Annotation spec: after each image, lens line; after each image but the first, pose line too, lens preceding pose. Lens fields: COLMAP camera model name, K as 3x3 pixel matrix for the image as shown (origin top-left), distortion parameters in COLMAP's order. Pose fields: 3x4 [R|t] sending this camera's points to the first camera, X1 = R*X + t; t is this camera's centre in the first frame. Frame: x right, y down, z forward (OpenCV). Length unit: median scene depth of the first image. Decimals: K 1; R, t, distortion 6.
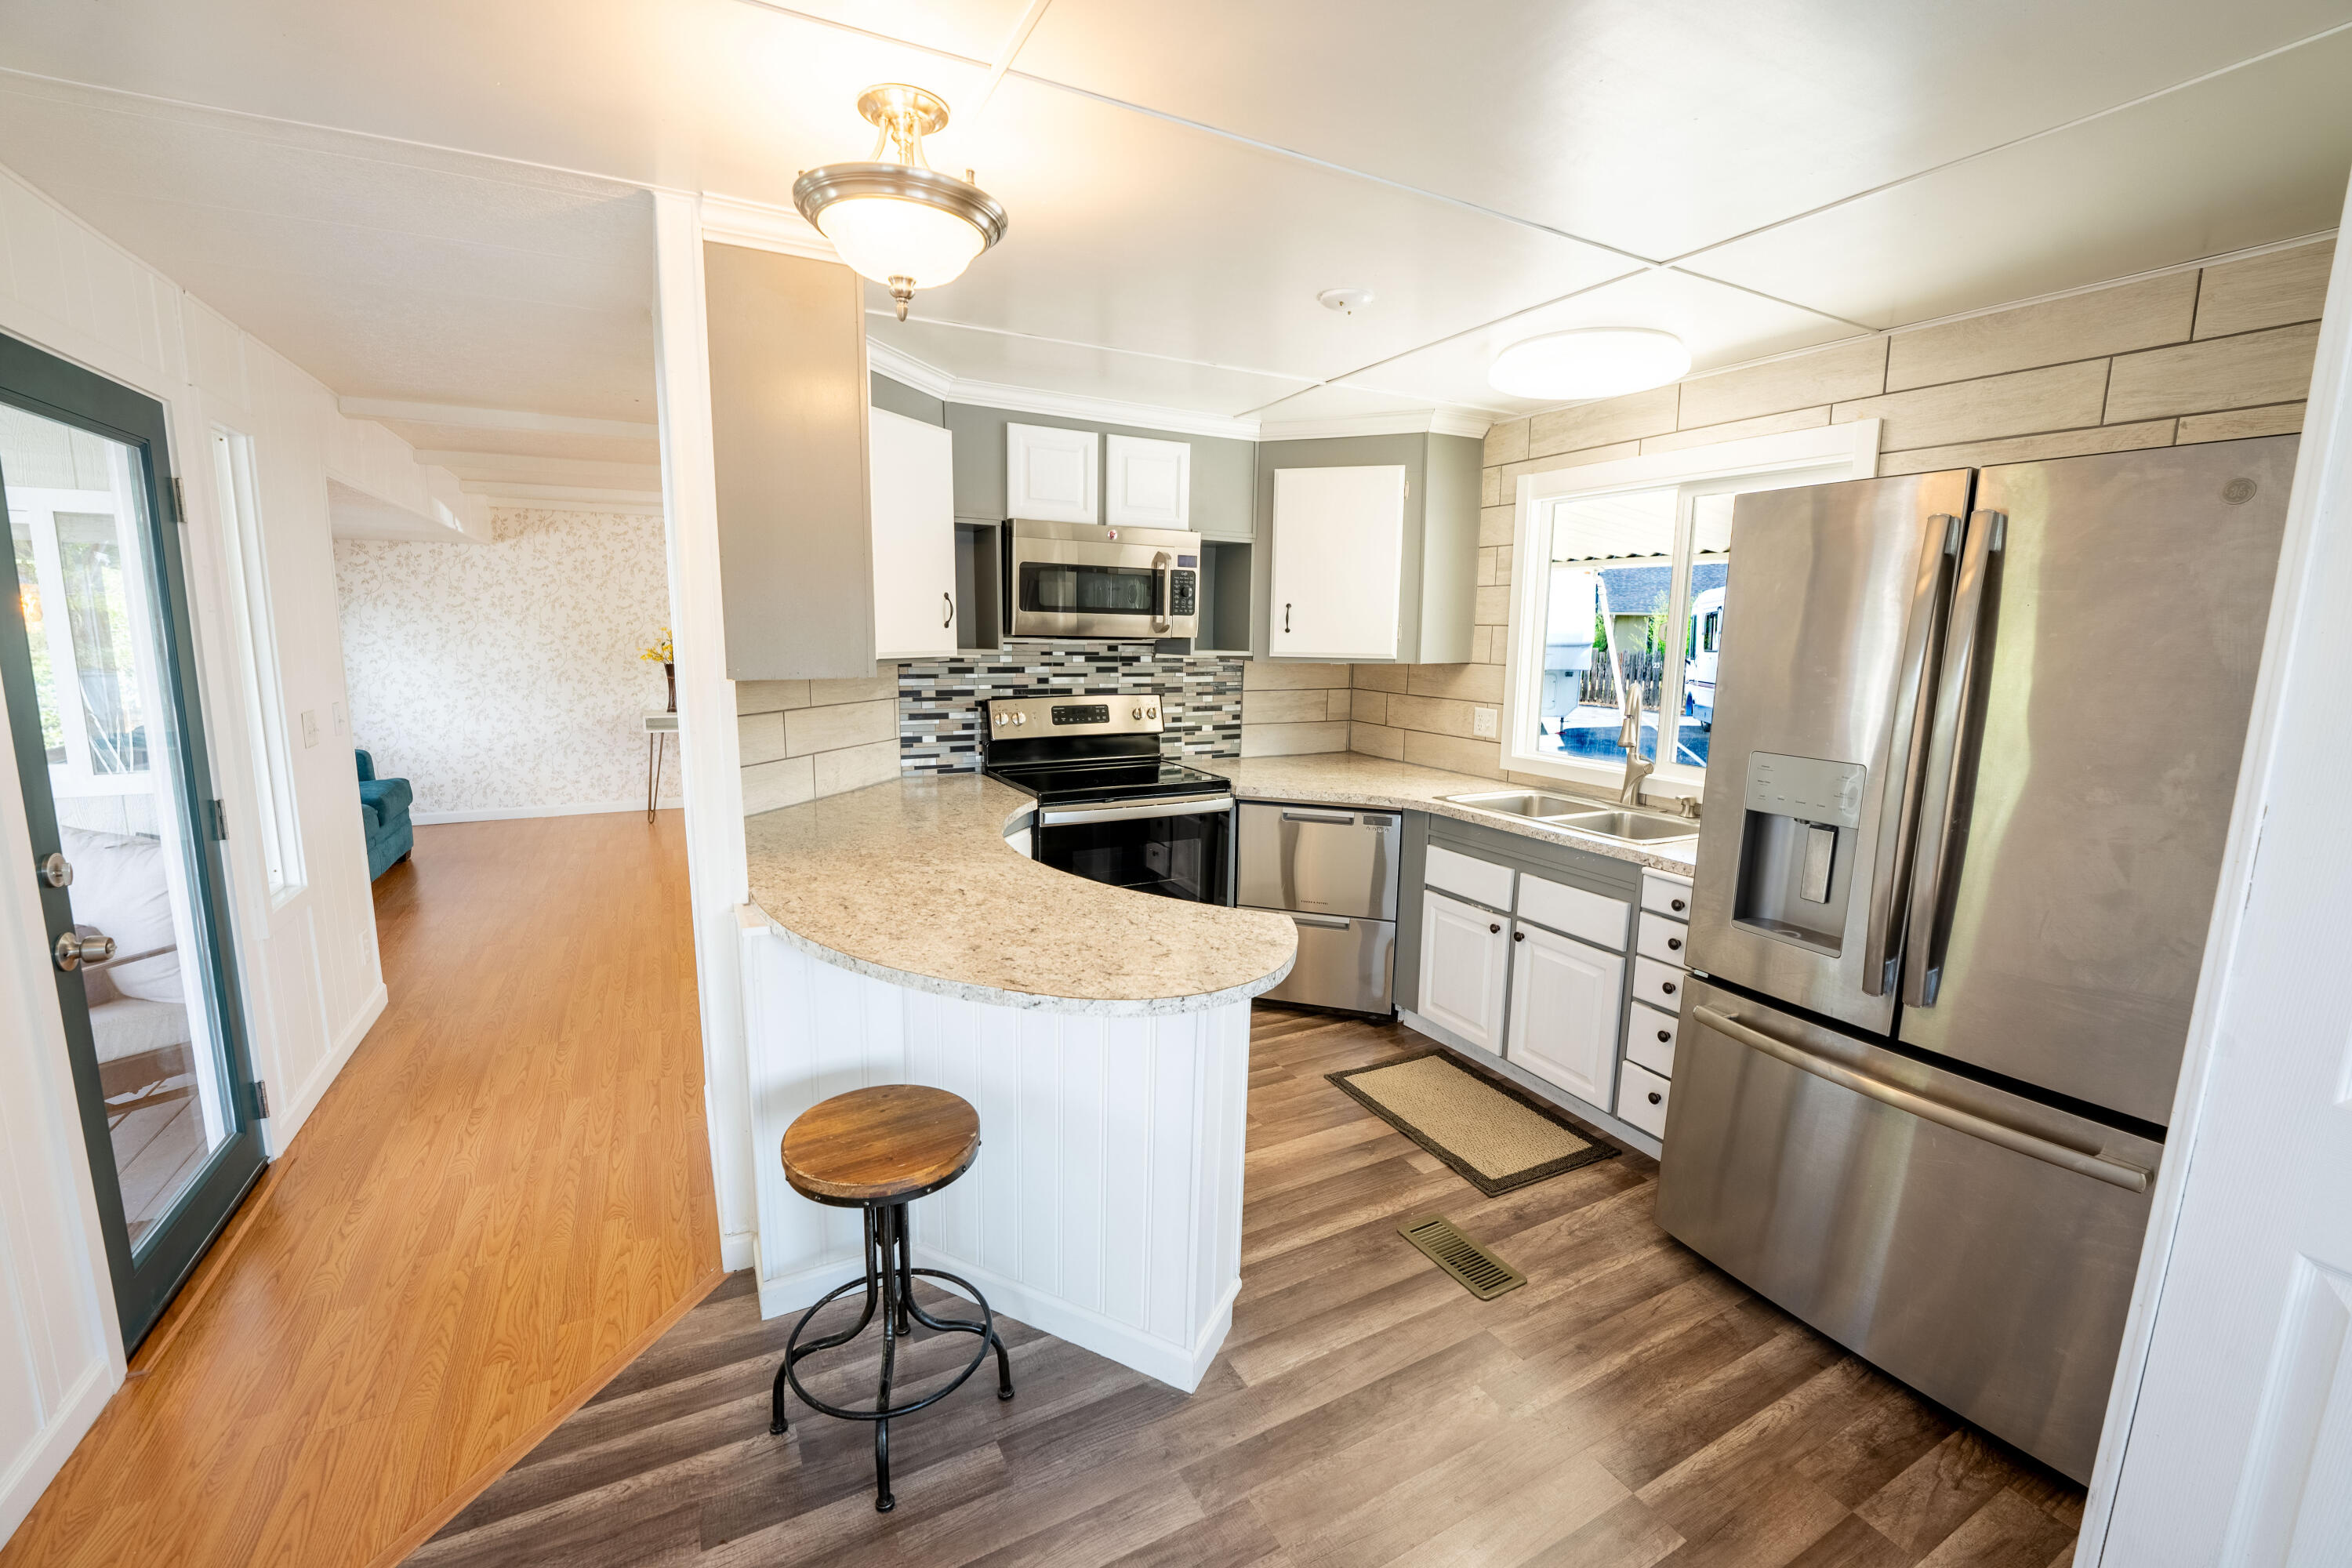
lens RADIAL K [[956.3, 0, 1167.9], [0, 956.3, 779.3], [0, 0, 1]] dist [-0.026057, -0.000023]
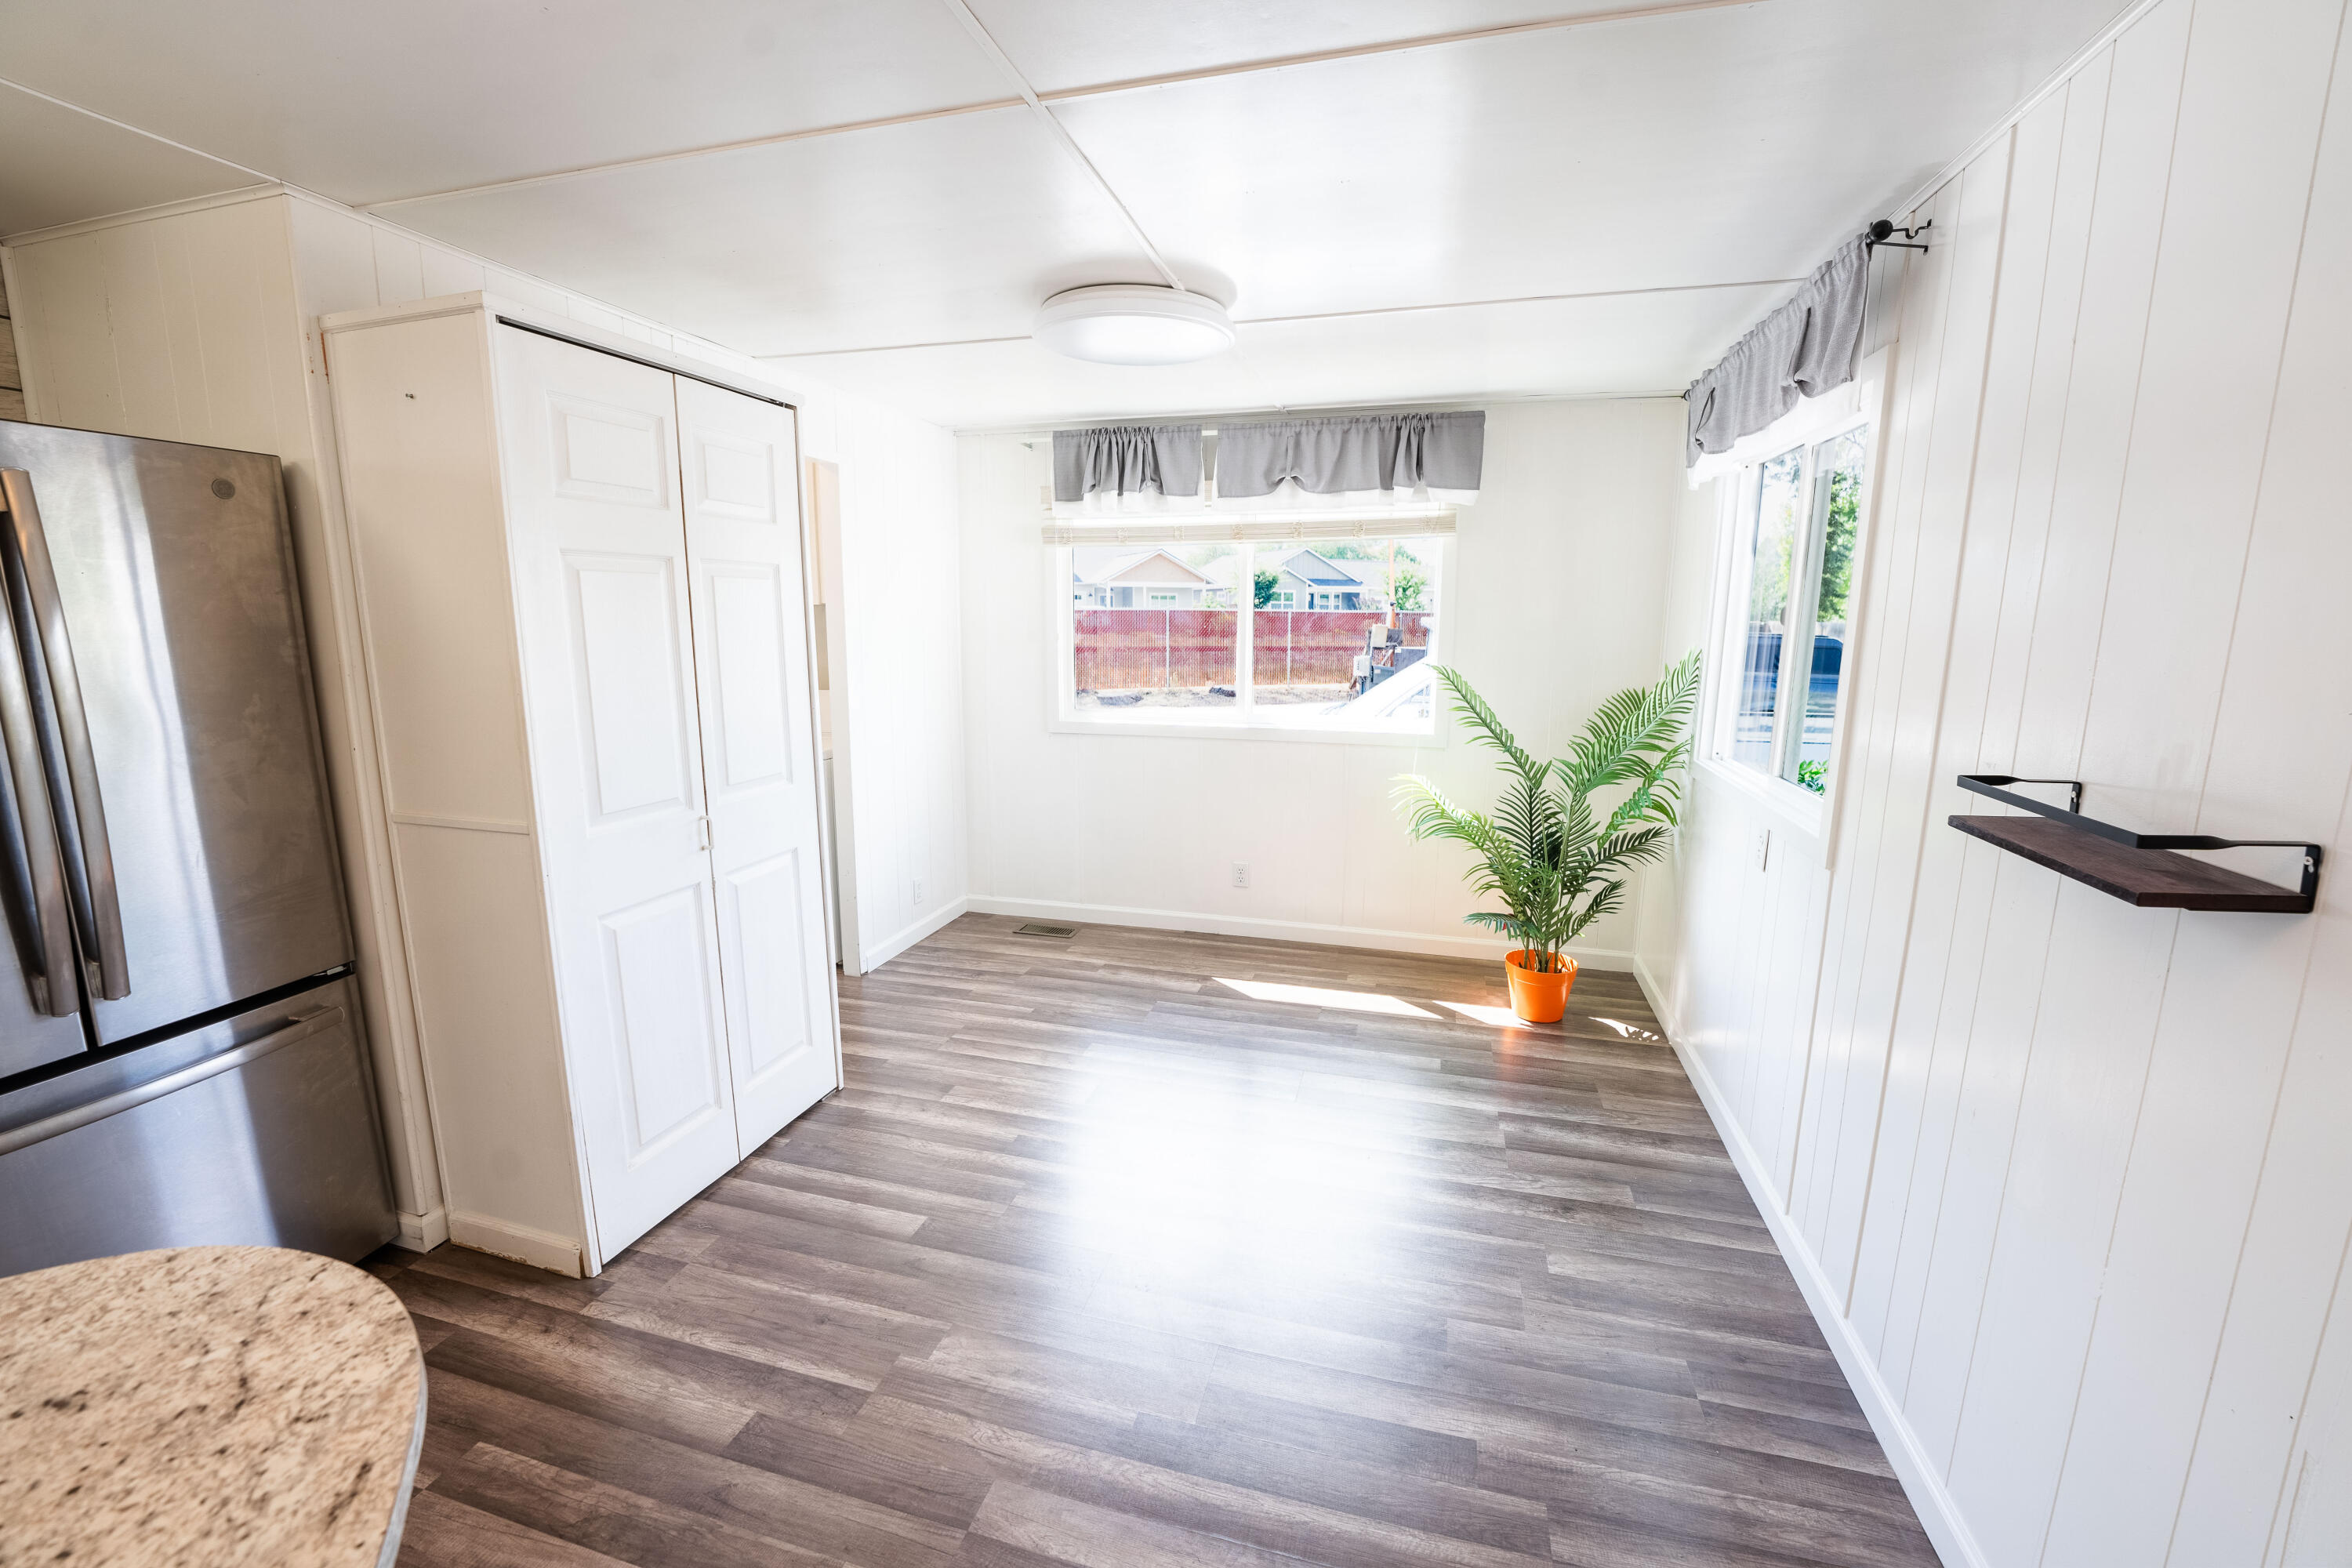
lens RADIAL K [[956.3, 0, 1174.5], [0, 956.3, 783.9], [0, 0, 1]] dist [-0.026057, -0.000023]
pose [[-0.731702, -0.138016, 0.667506, -0.298025], [0.092428, 0.950152, 0.297773, -0.073823], [-0.675330, 0.279577, -0.682471, 0.442869]]
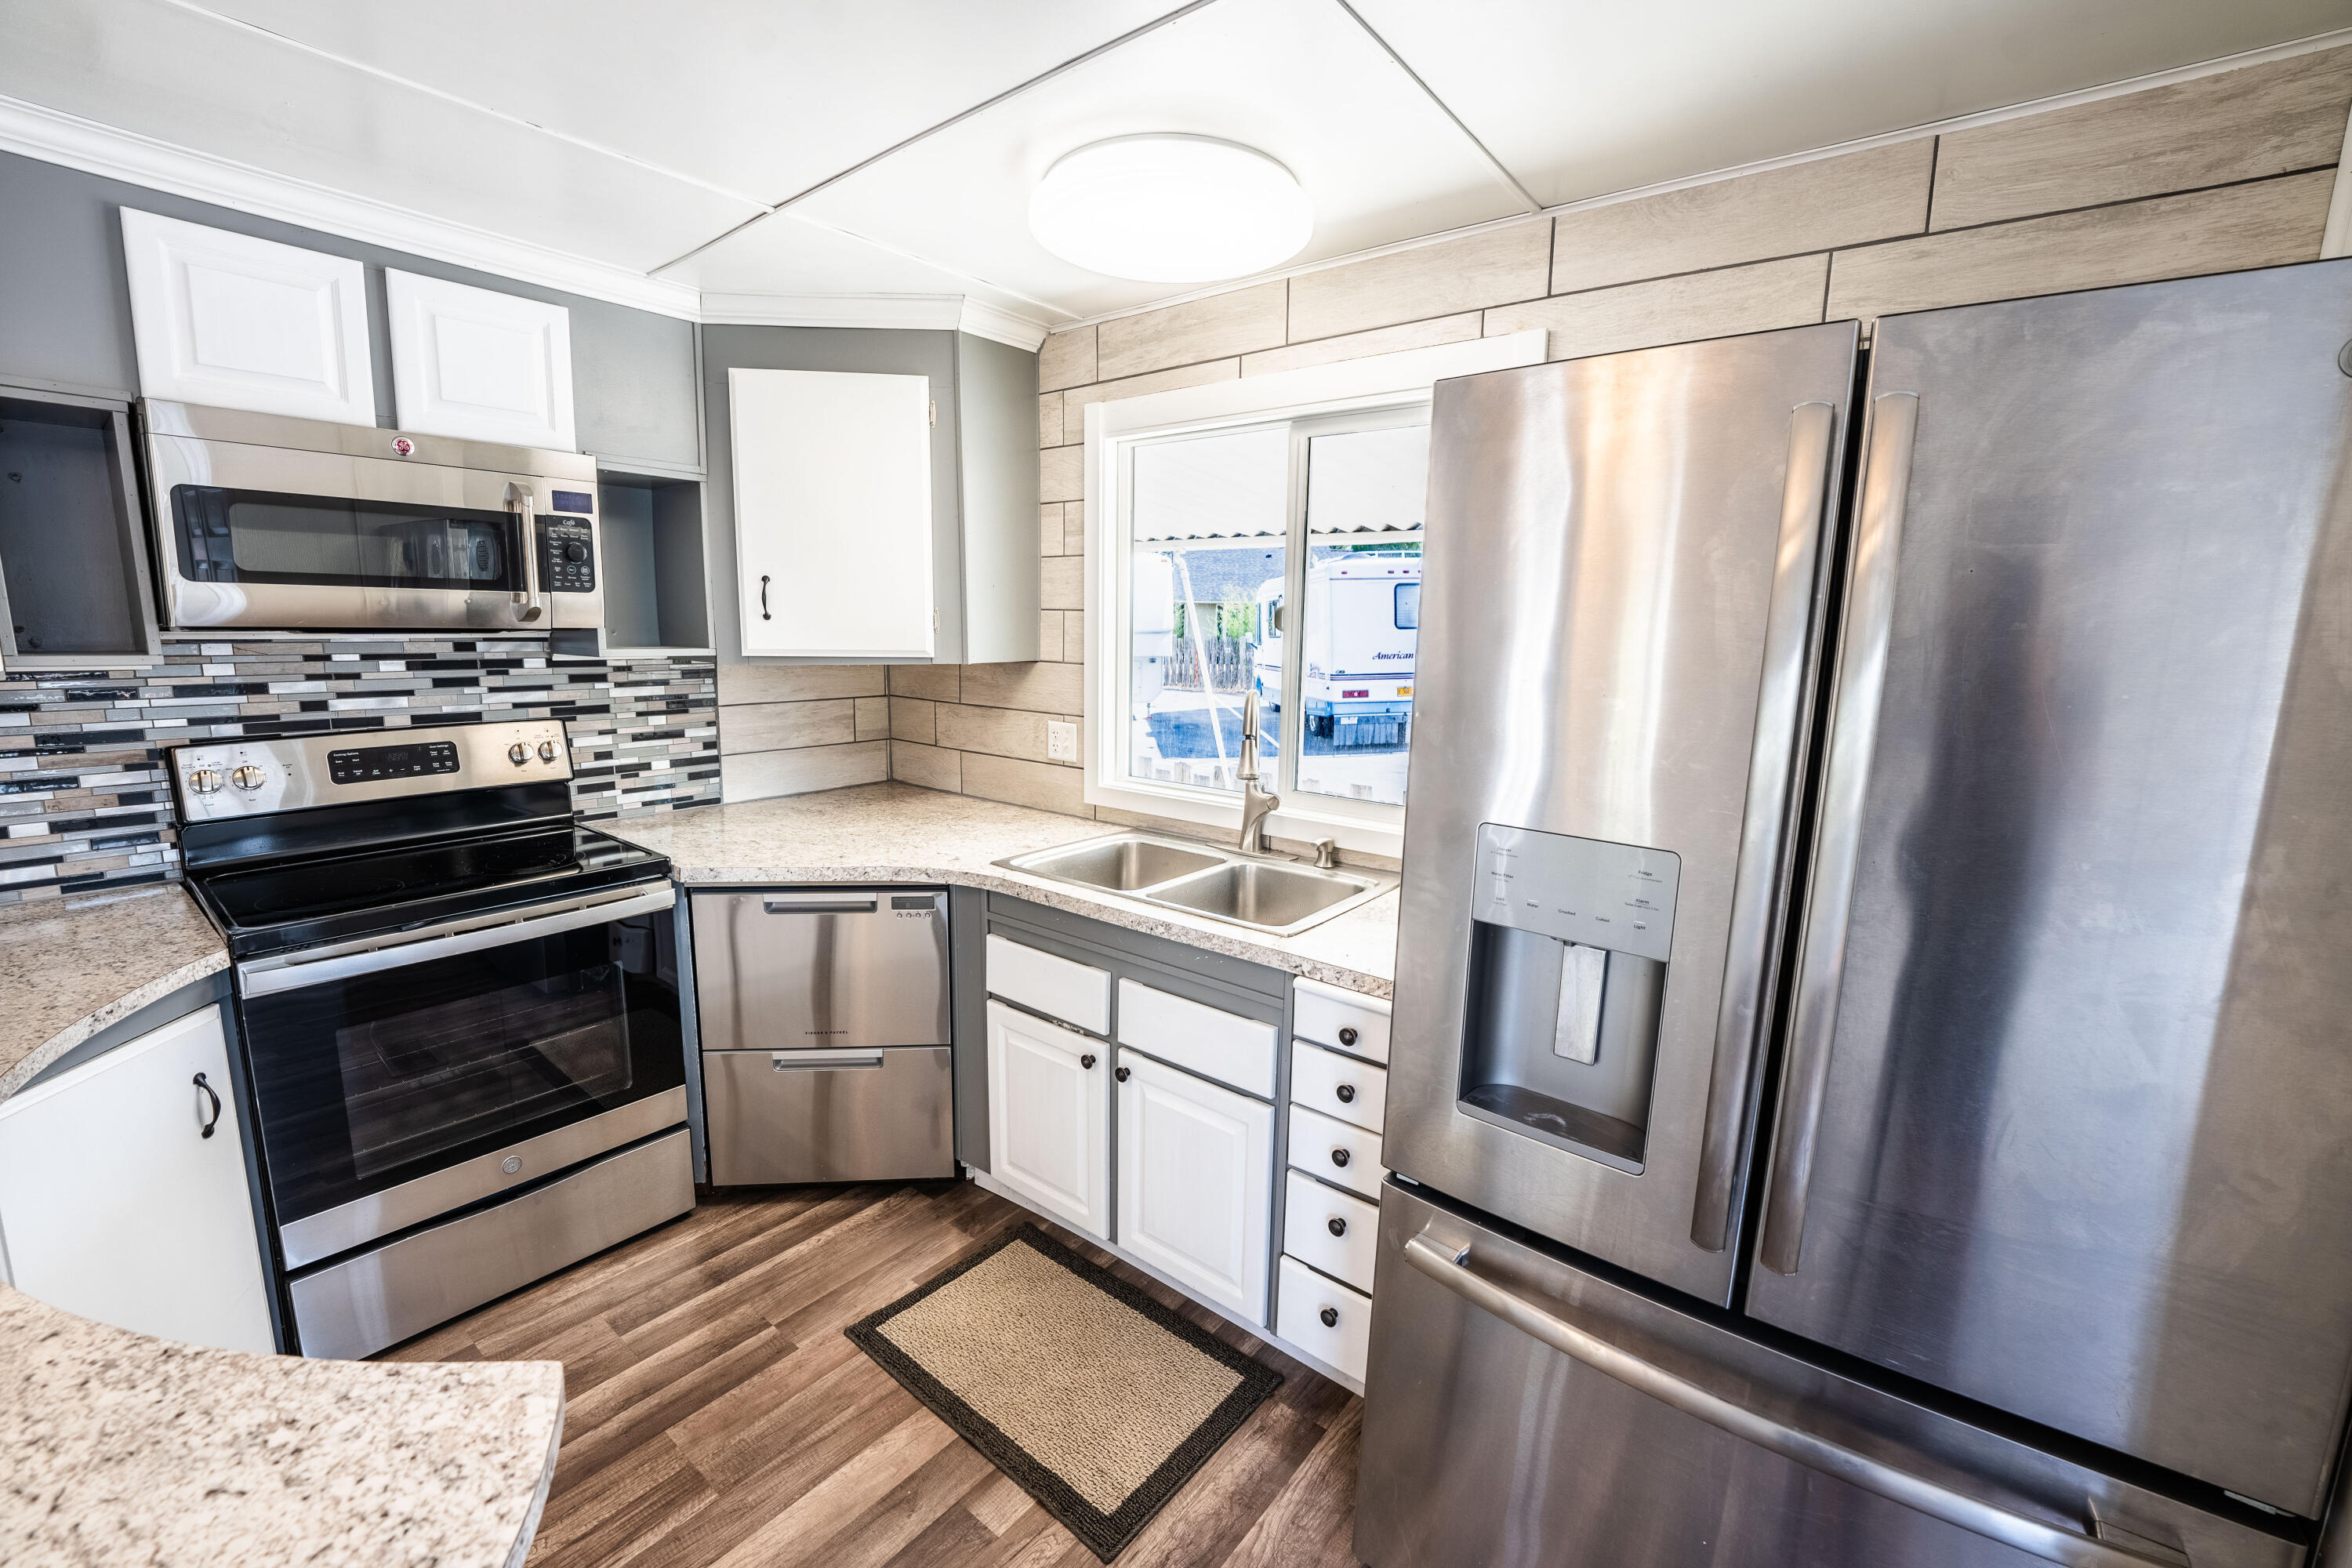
lens RADIAL K [[956.3, 0, 1166.7], [0, 956.3, 778.2], [0, 0, 1]] dist [-0.026057, -0.000023]
pose [[0.915748, -0.062445, 0.396871, 0.124011], [0.057512, 0.998048, 0.024332, -0.049801], [-0.397616, 0.000543, 0.917552, 0.321360]]
